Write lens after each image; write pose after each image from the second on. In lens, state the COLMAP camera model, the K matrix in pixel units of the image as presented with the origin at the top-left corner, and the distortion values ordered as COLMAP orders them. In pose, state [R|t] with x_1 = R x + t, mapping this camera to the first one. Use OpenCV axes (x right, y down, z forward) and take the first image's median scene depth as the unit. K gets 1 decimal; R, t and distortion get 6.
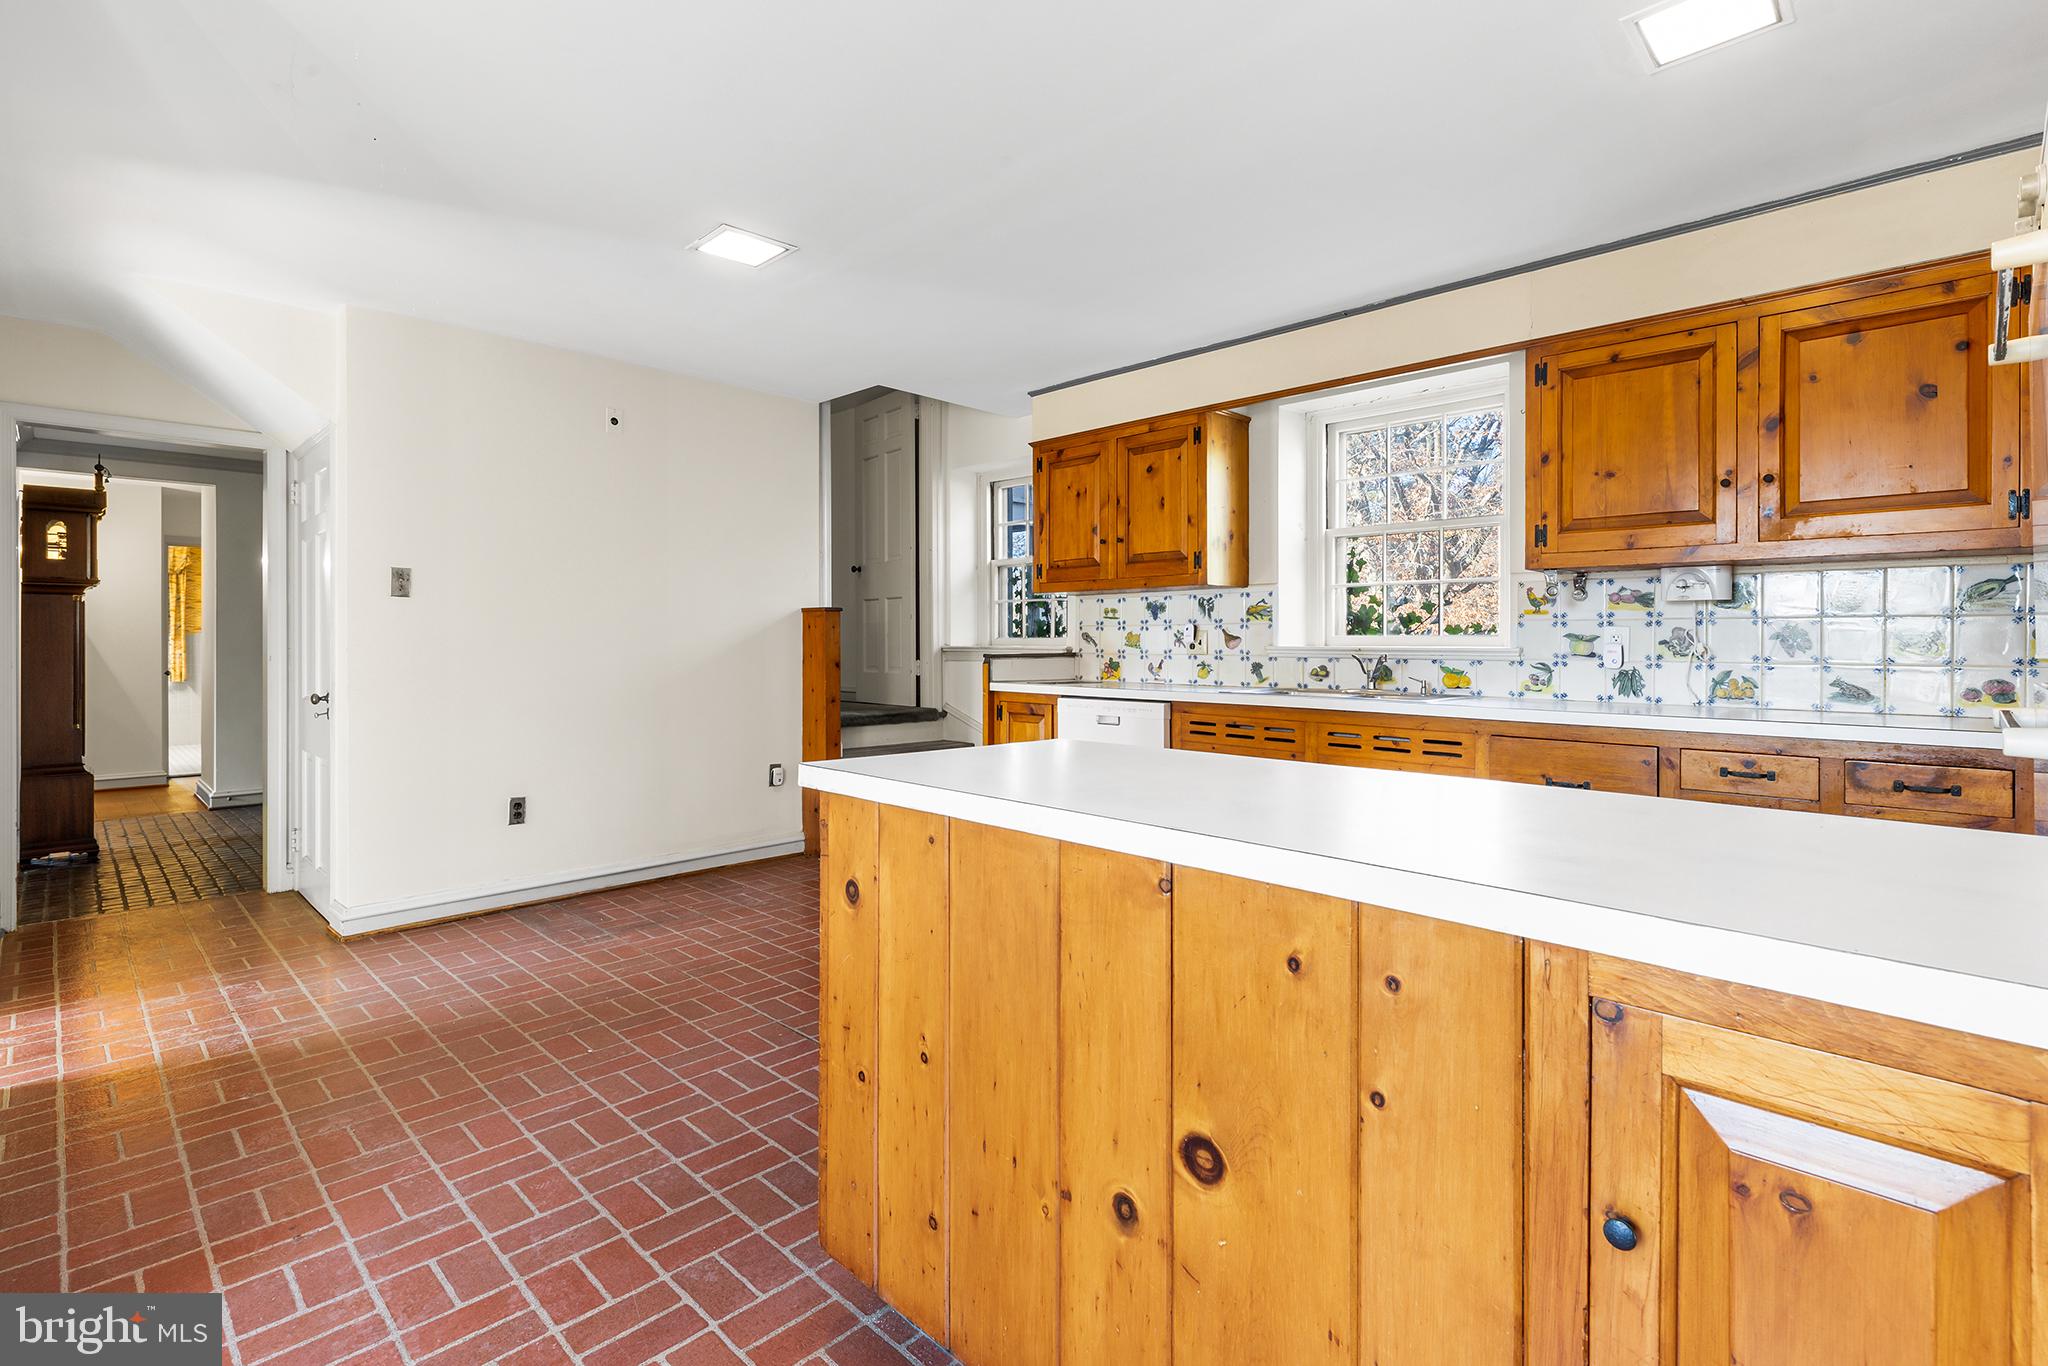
lens RADIAL K [[936.3, 0, 1026.5], [0, 936.3, 662.1], [0, 0, 1]] dist [0.000173, 0.000040]
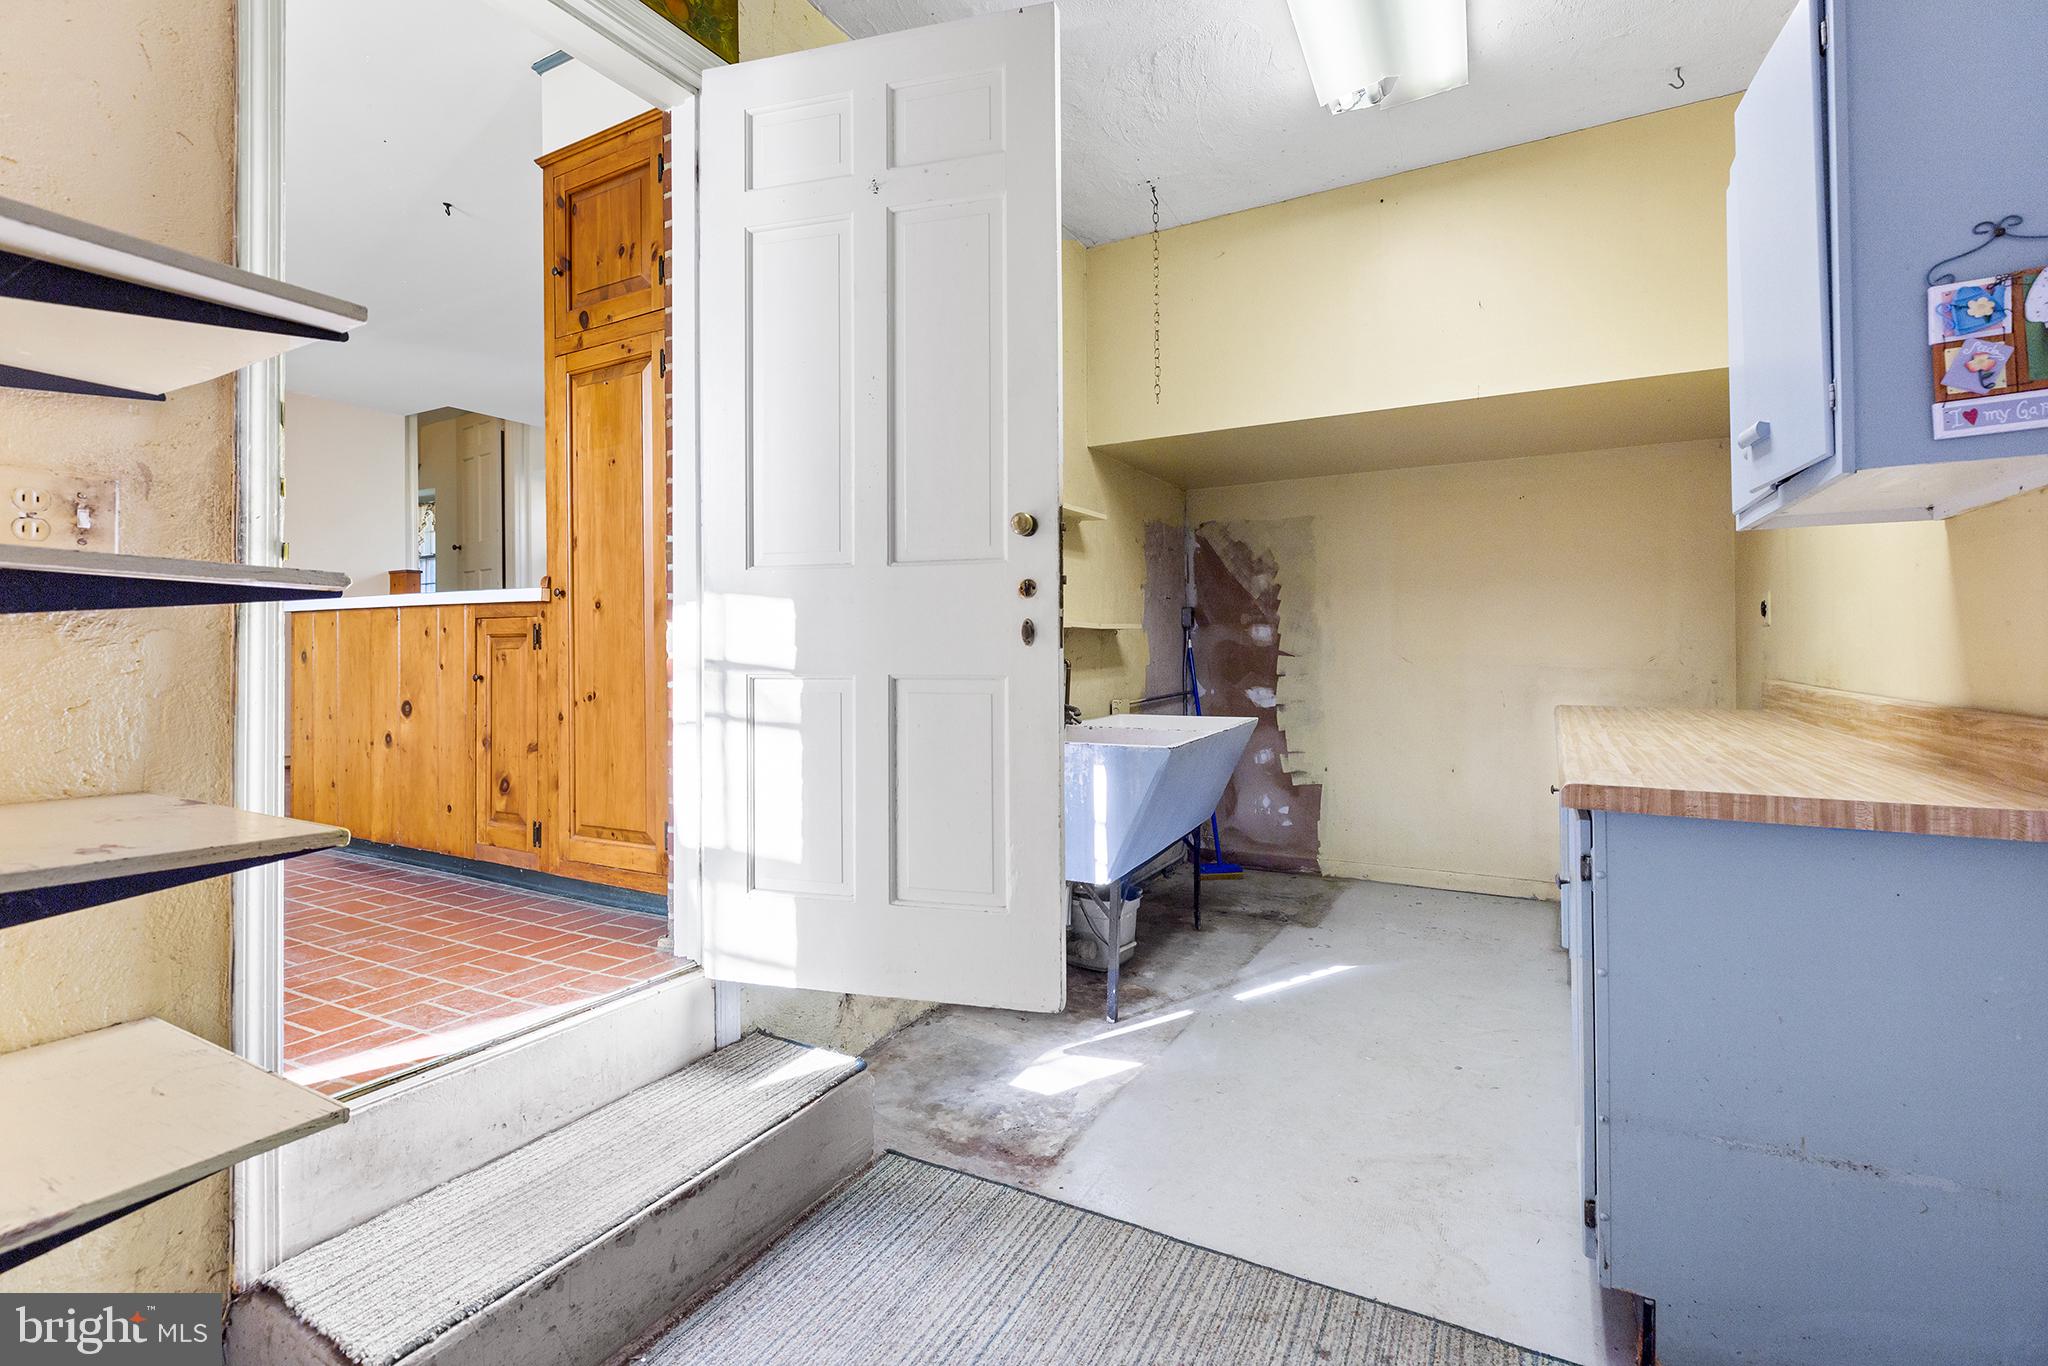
lens RADIAL K [[936.3, 0, 1026.5], [0, 936.3, 662.1], [0, 0, 1]] dist [0.000173, 0.000040]
pose [[0.965003, -0.006447, 0.262158, 0.282495], [0.010179, 0.999865, -0.012879, 0.097919], [-0.262040, 0.015096, 0.964939, -0.509636]]
